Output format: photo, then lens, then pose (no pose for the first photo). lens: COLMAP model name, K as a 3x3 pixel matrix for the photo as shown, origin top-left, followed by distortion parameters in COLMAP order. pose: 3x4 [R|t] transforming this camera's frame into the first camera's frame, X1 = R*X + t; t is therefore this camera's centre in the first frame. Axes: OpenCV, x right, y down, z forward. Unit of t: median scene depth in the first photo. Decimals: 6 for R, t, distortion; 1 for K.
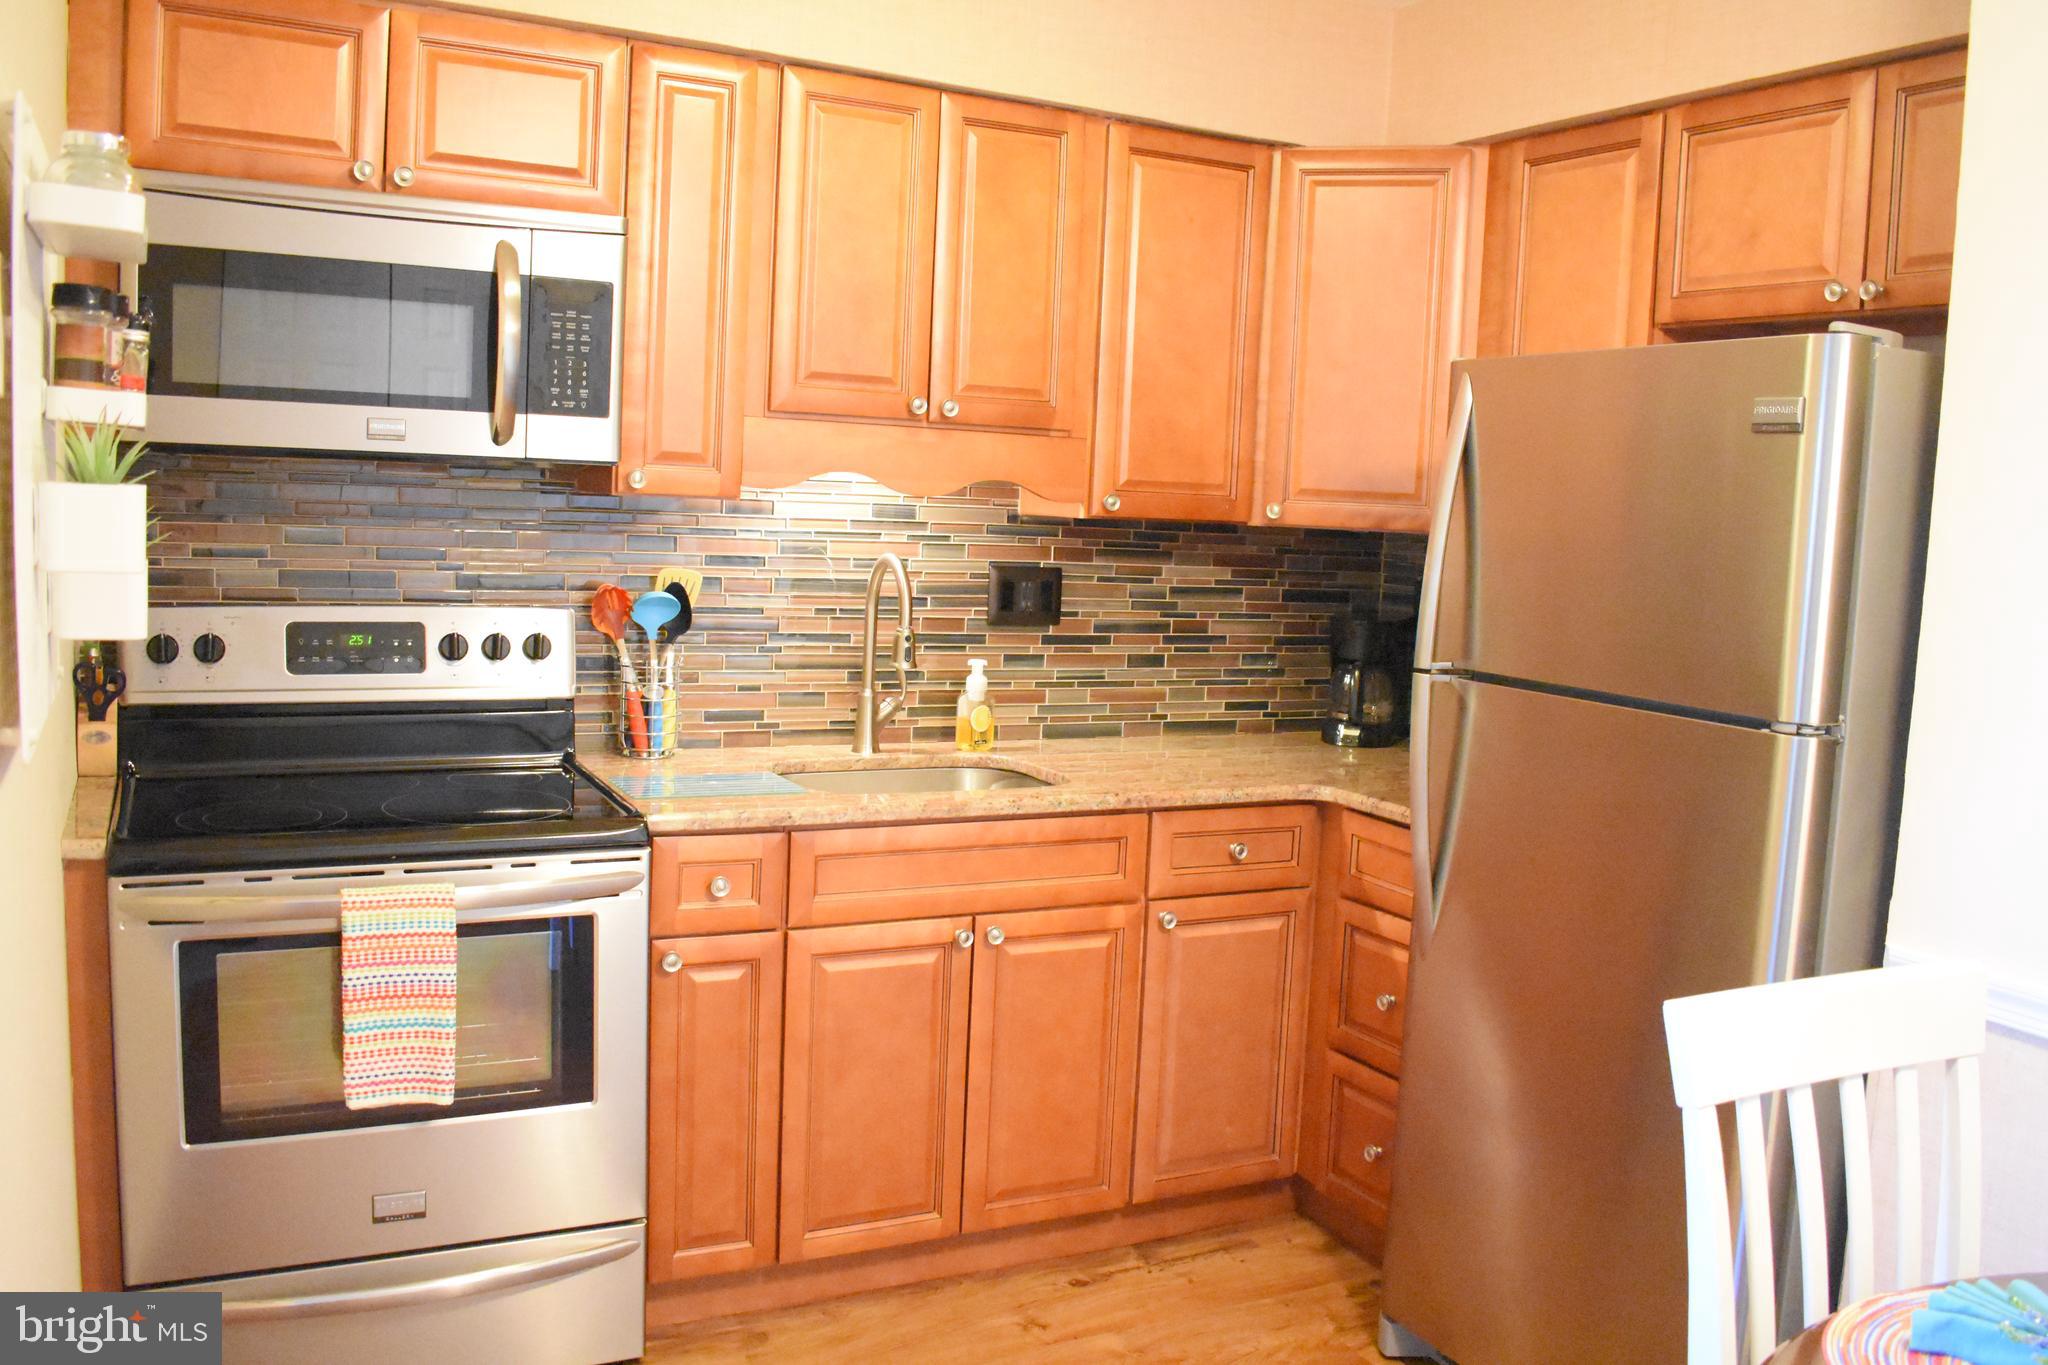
lens RADIAL K [[1717.0, 0, 1032.2], [0, 1717.0, 689.4], [0, 0, 1]] dist [-0.088623, 0.006786]
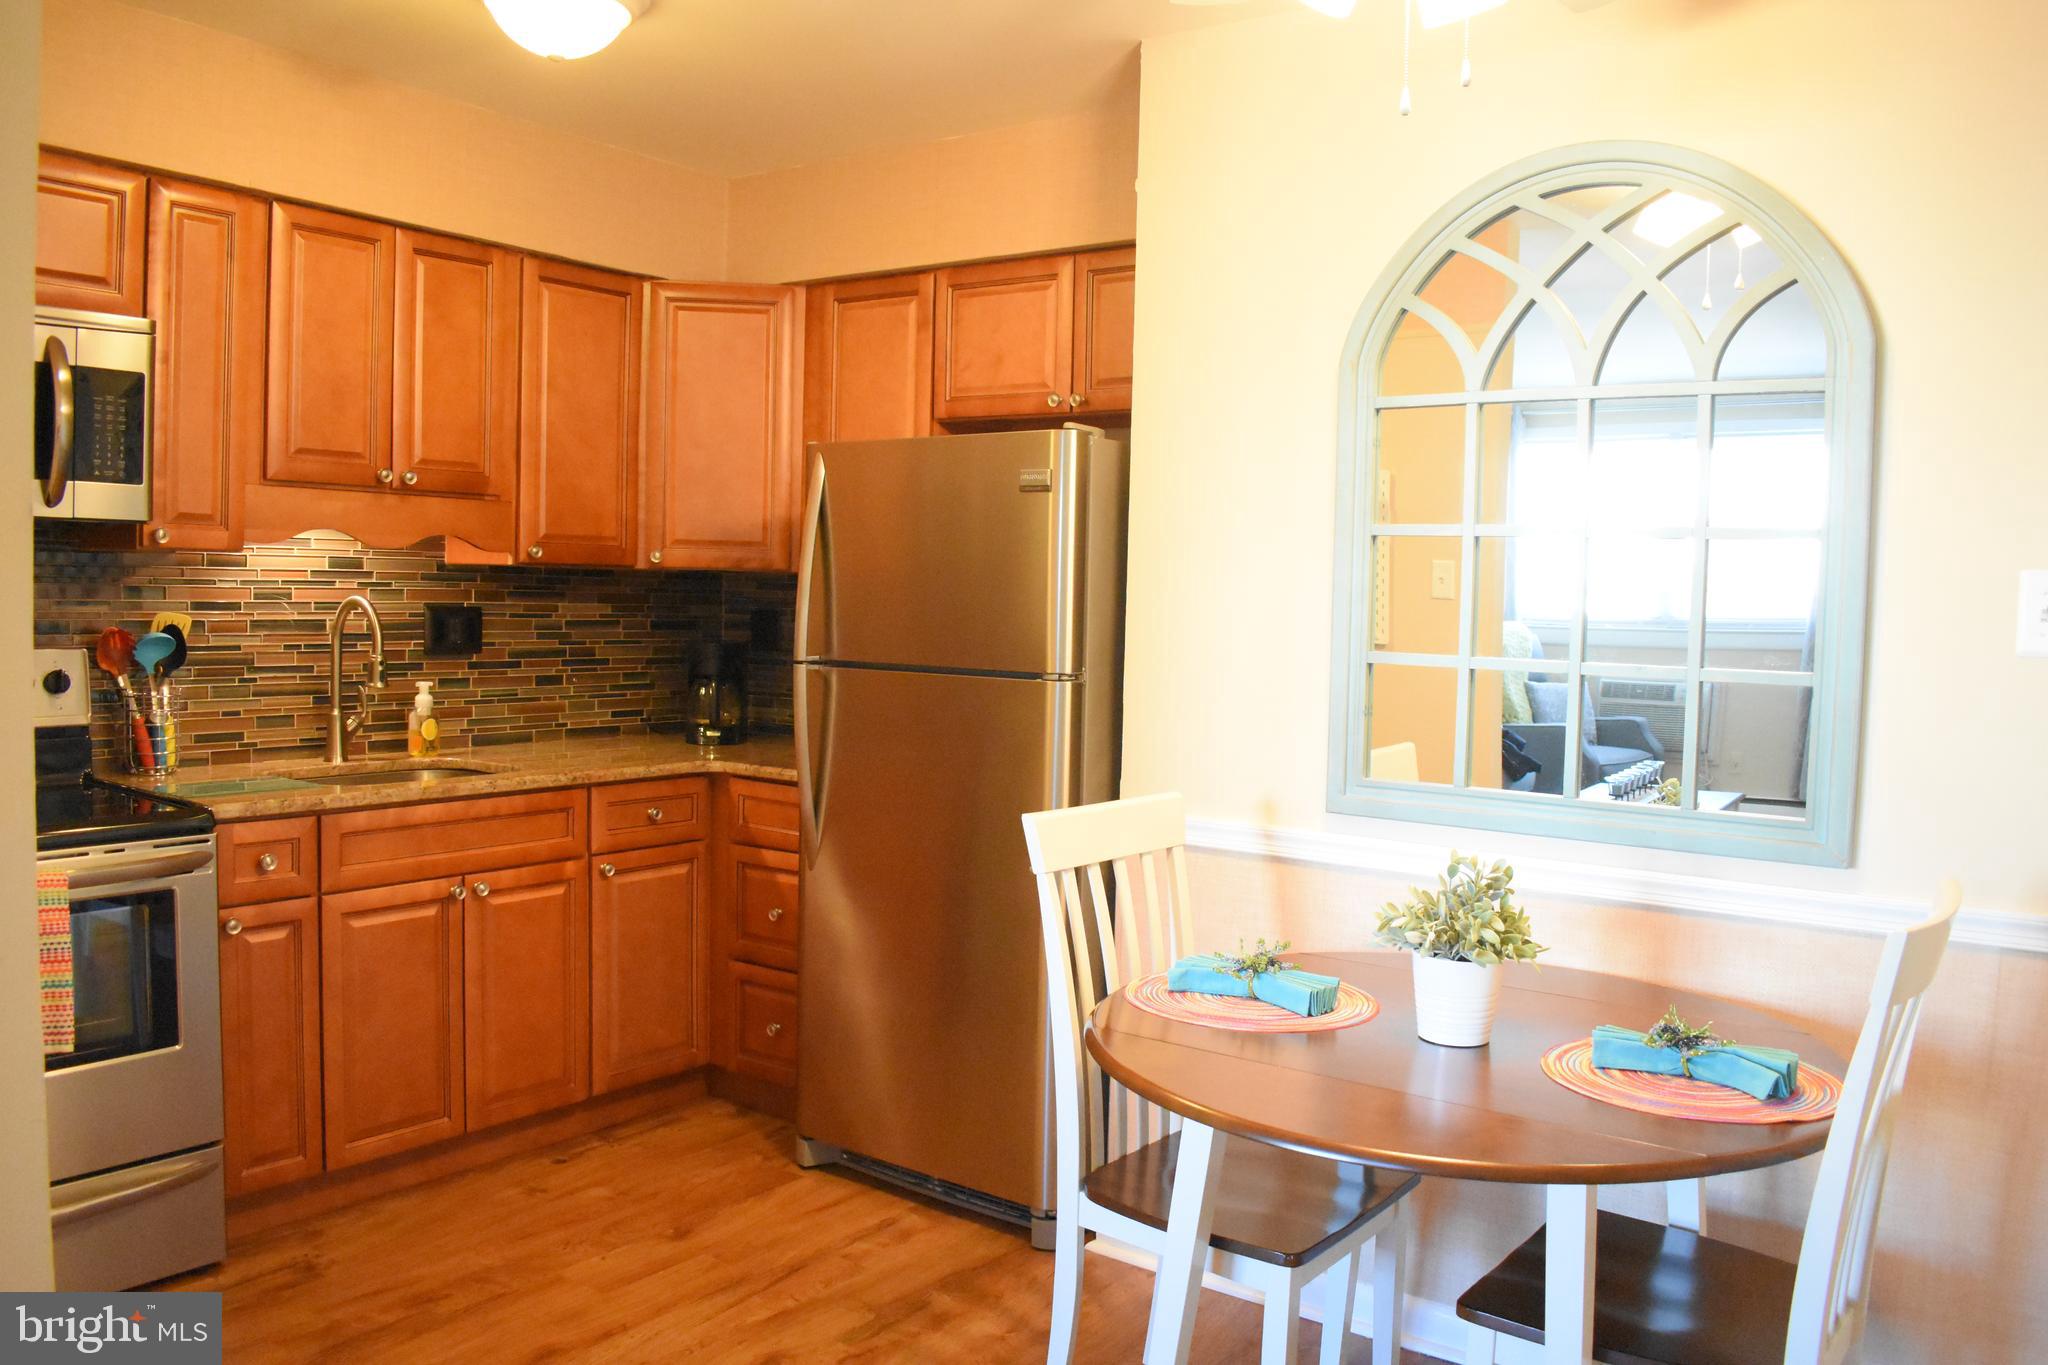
lens RADIAL K [[1607.0, 0, 1043.9], [0, 1607.0, 678.9], [0, 0, 1]] dist [-0.091459, 0.005995]
pose [[0.891308, -0.047620, 0.450890, -0.163030], [0.065900, 0.997515, -0.024918, 0.042013], [-0.448583, 0.051923, 0.892232, -0.232589]]
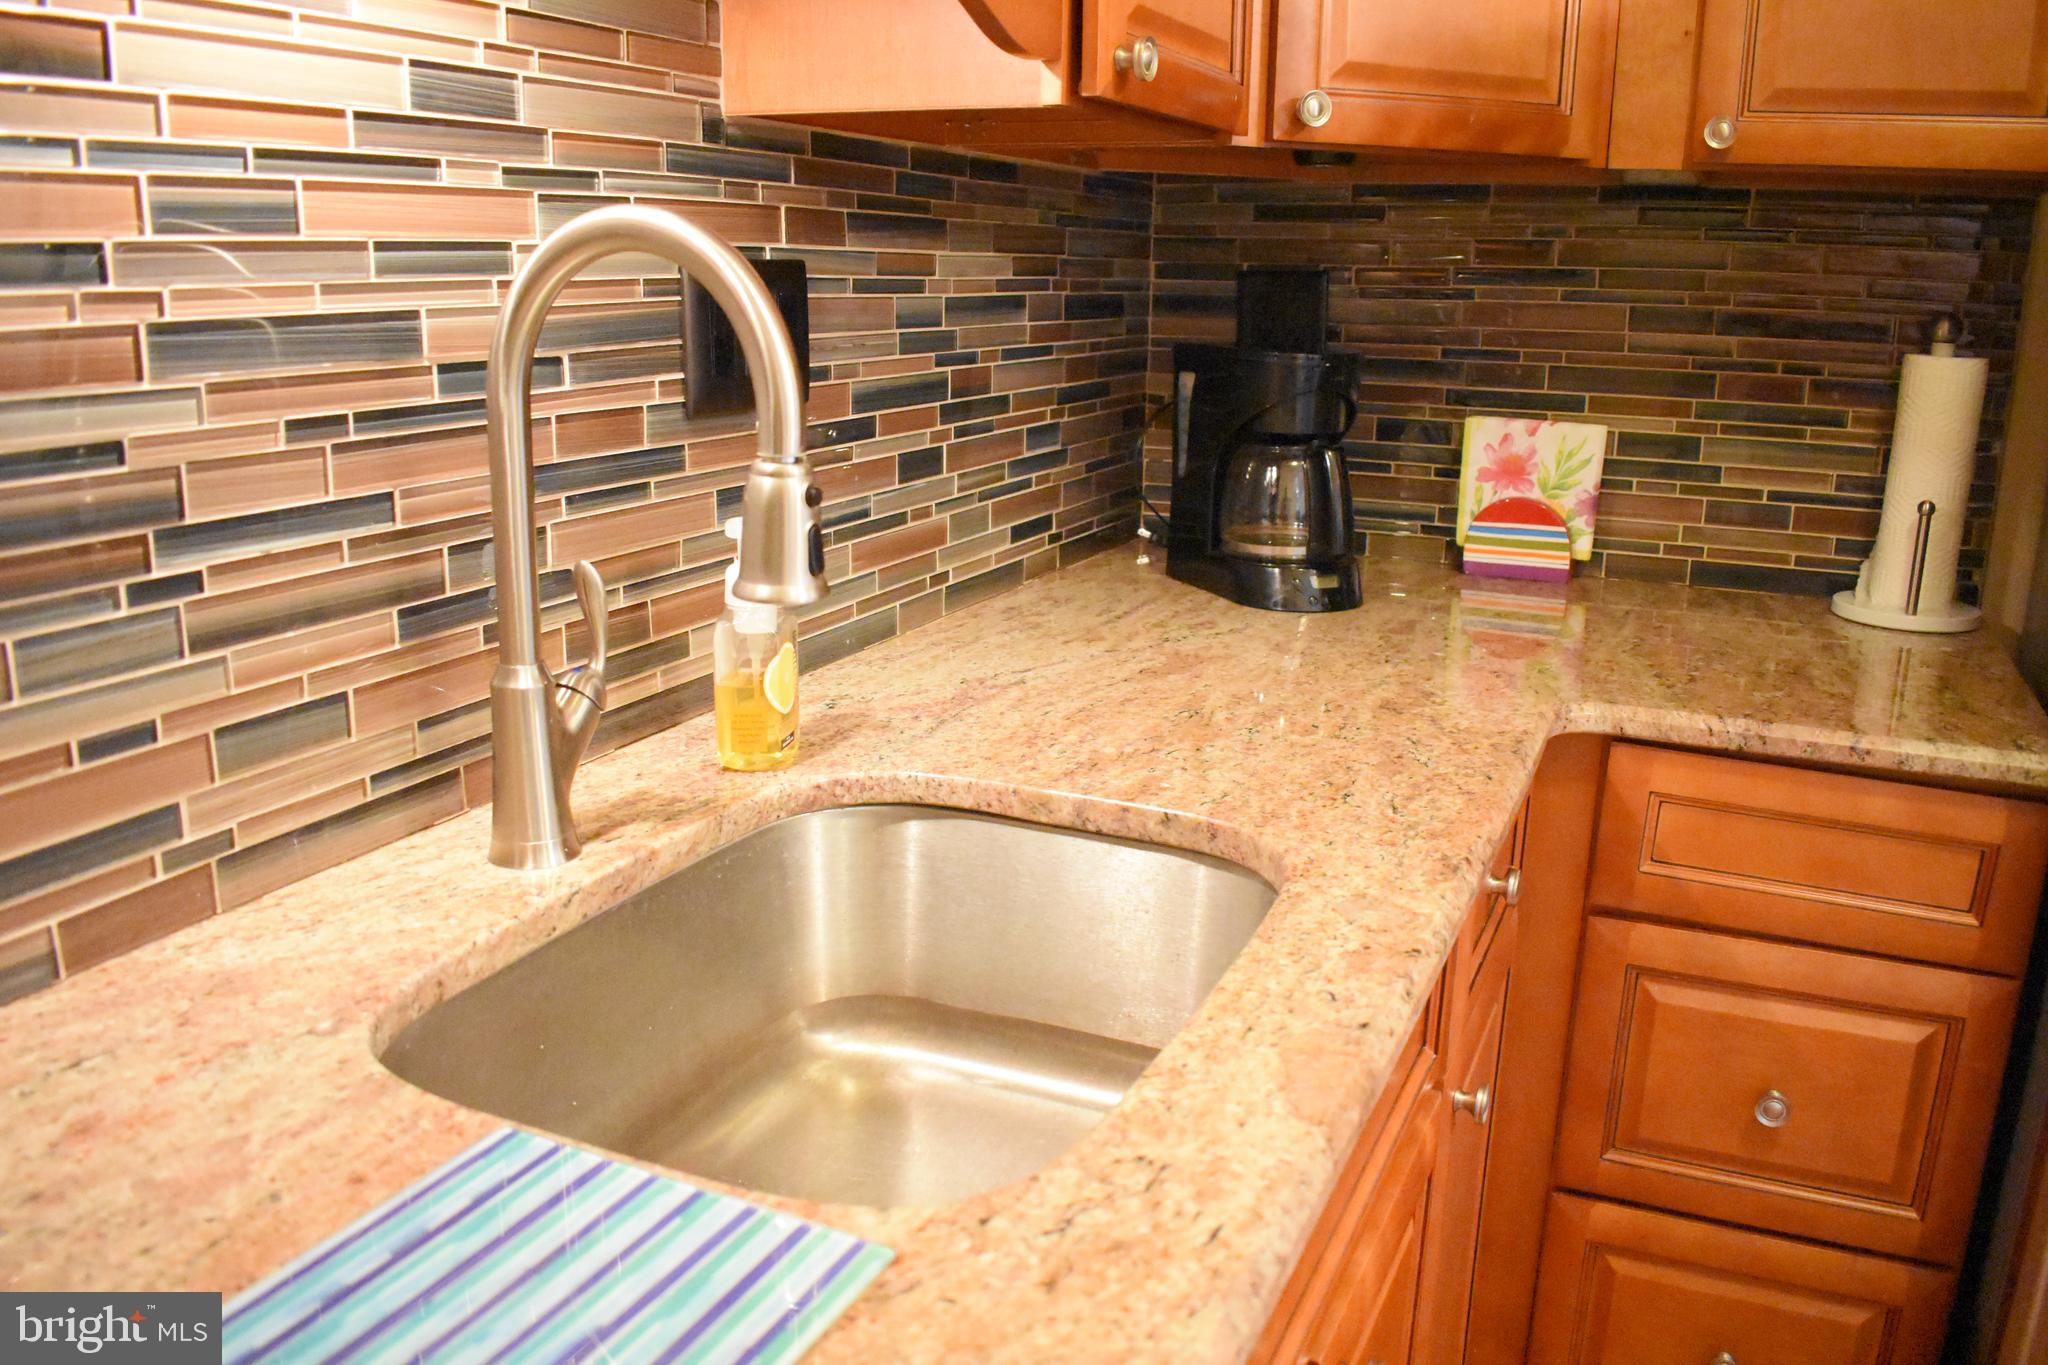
lens RADIAL K [[1607.0, 0, 1043.9], [0, 1607.0, 678.9], [0, 0, 1]] dist [-0.091459, 0.005995]
pose [[0.785126, -0.186878, 0.590469, -0.208006], [0.089168, 0.977565, 0.190828, -0.047692], [-0.612883, -0.097173, 0.784176, 0.769576]]
